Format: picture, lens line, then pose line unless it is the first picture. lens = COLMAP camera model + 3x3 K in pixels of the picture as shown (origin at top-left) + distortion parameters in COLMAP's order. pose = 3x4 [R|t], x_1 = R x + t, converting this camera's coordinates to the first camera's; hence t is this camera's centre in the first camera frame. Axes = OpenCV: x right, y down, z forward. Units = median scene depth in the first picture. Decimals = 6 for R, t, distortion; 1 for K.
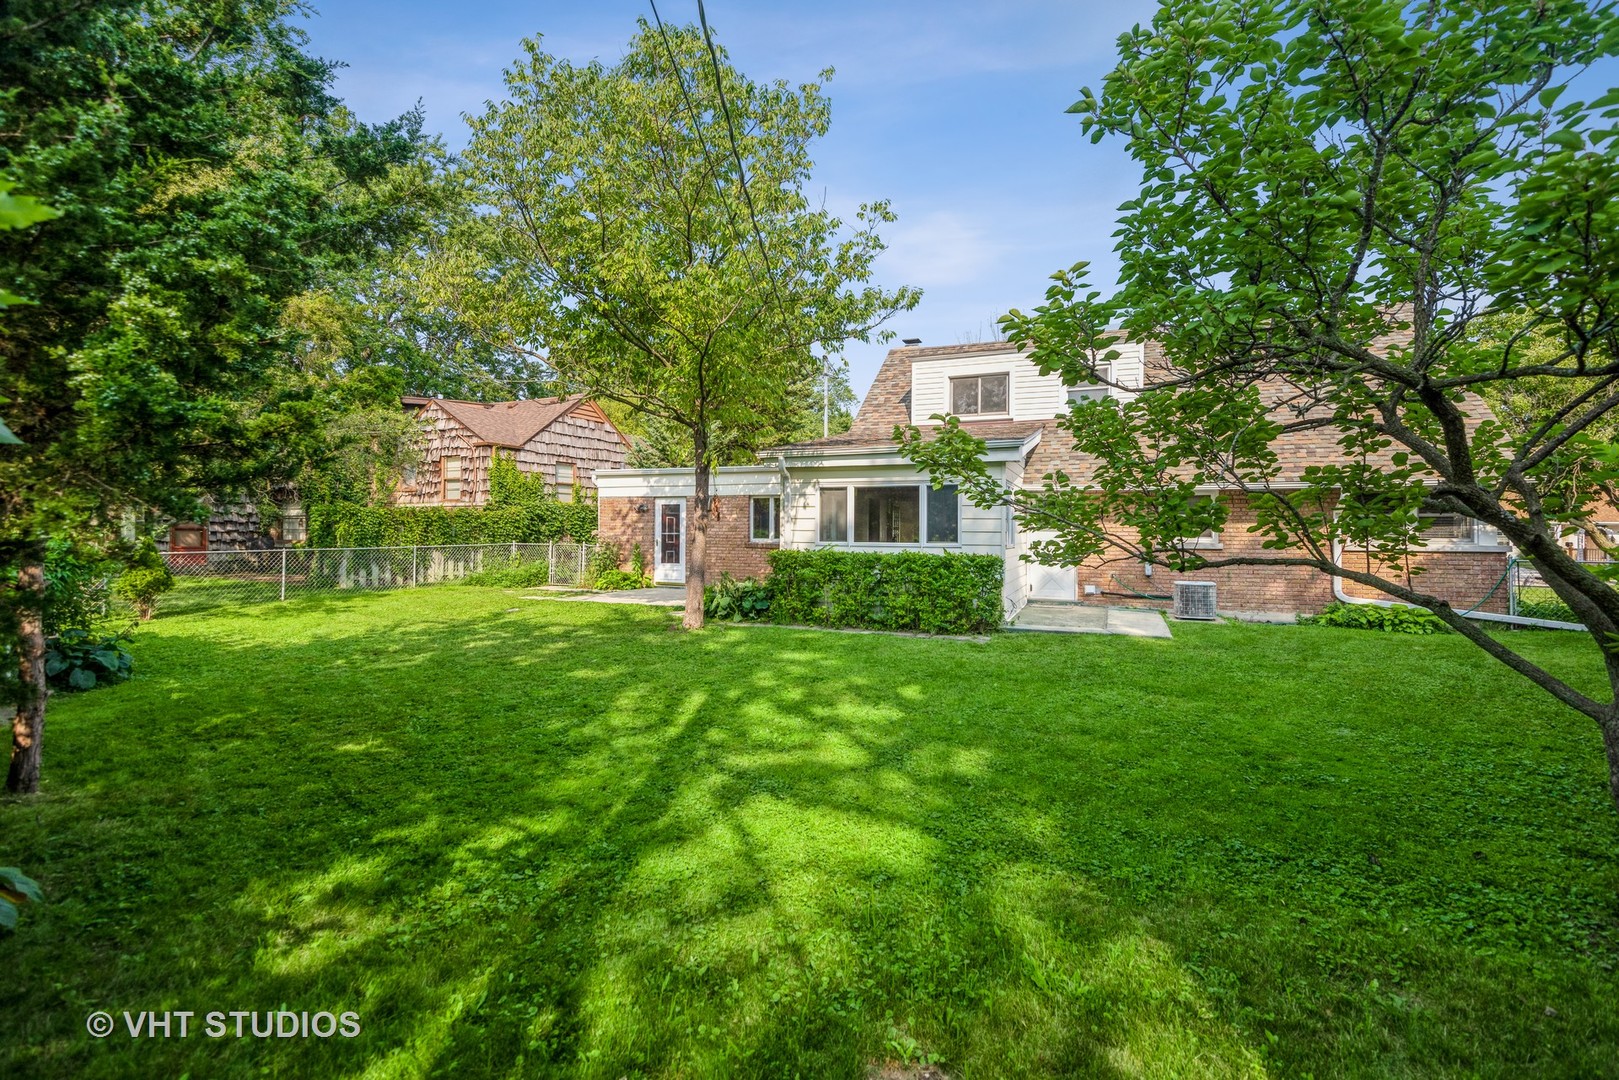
lens RADIAL K [[747.4, 0, 809.6], [0, 747.4, 537.3], [0, 0, 1]] dist [0.021166, -0.002002]
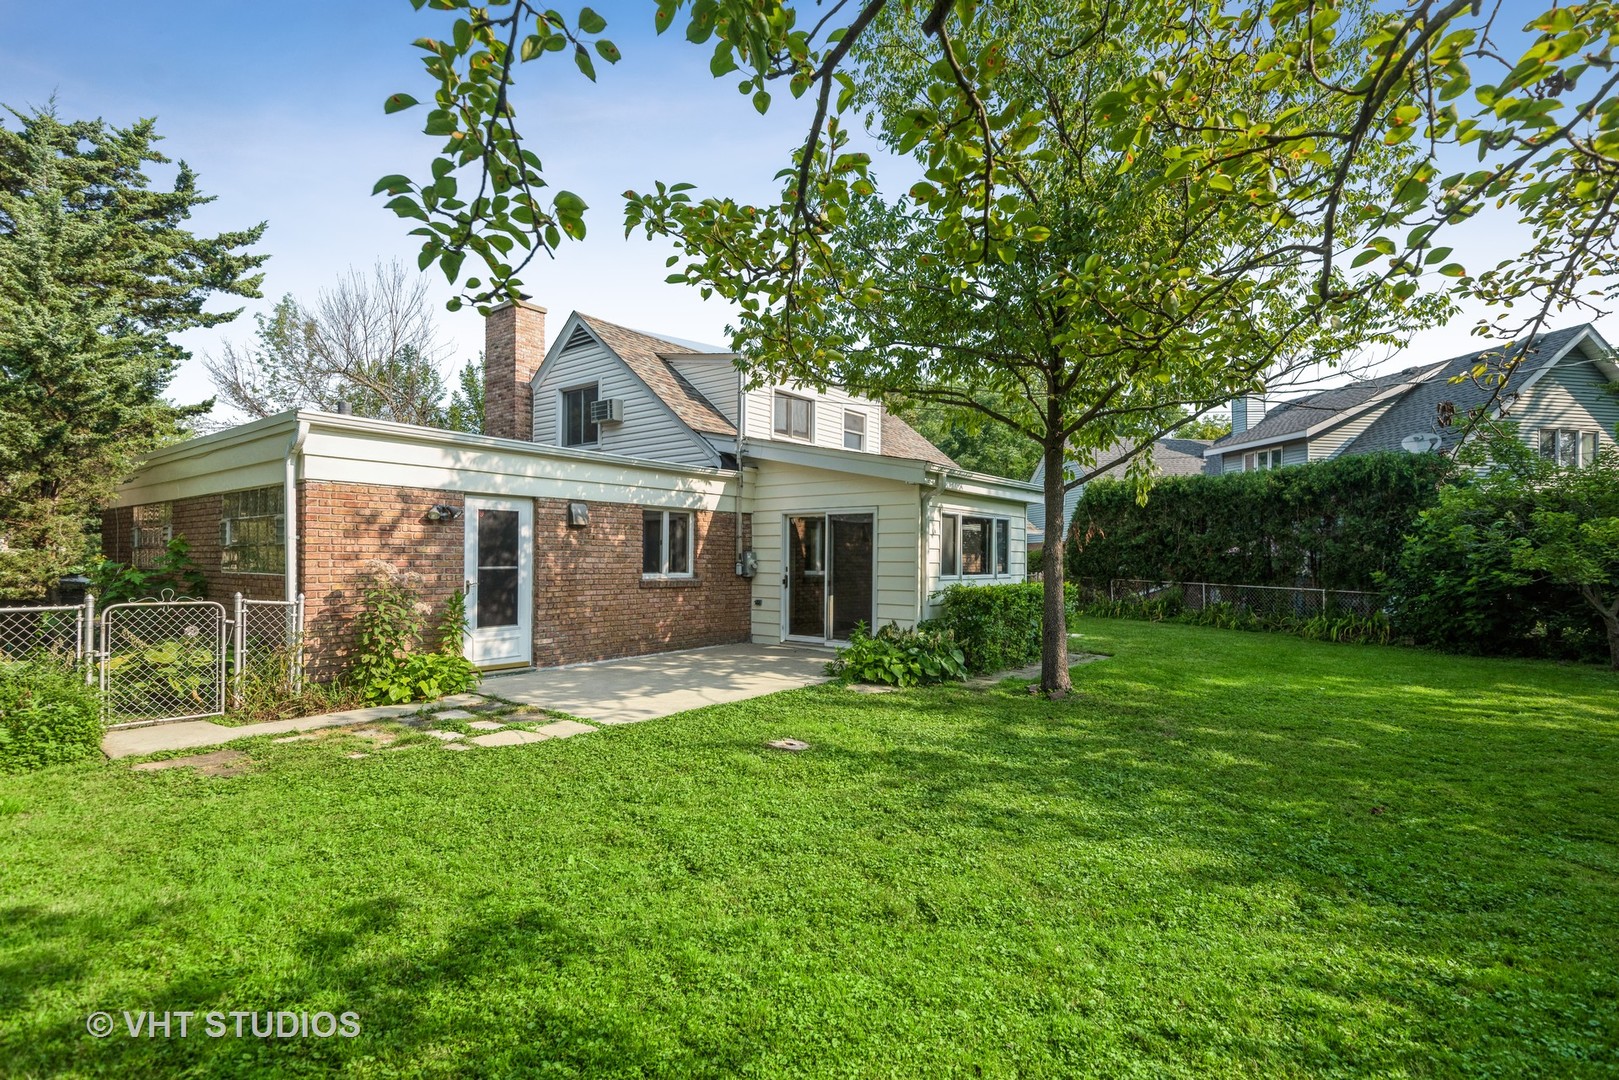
lens RADIAL K [[747.4, 0, 809.6], [0, 747.4, 547.5], [0, 0, 1]] dist [0.021166, -0.002002]
pose [[0.256992, 0.013976, 0.966312, -0.621748], [0.003813, 0.999873, -0.015475, -0.009697], [-0.966406, 0.007662, 0.256906, 0.662206]]
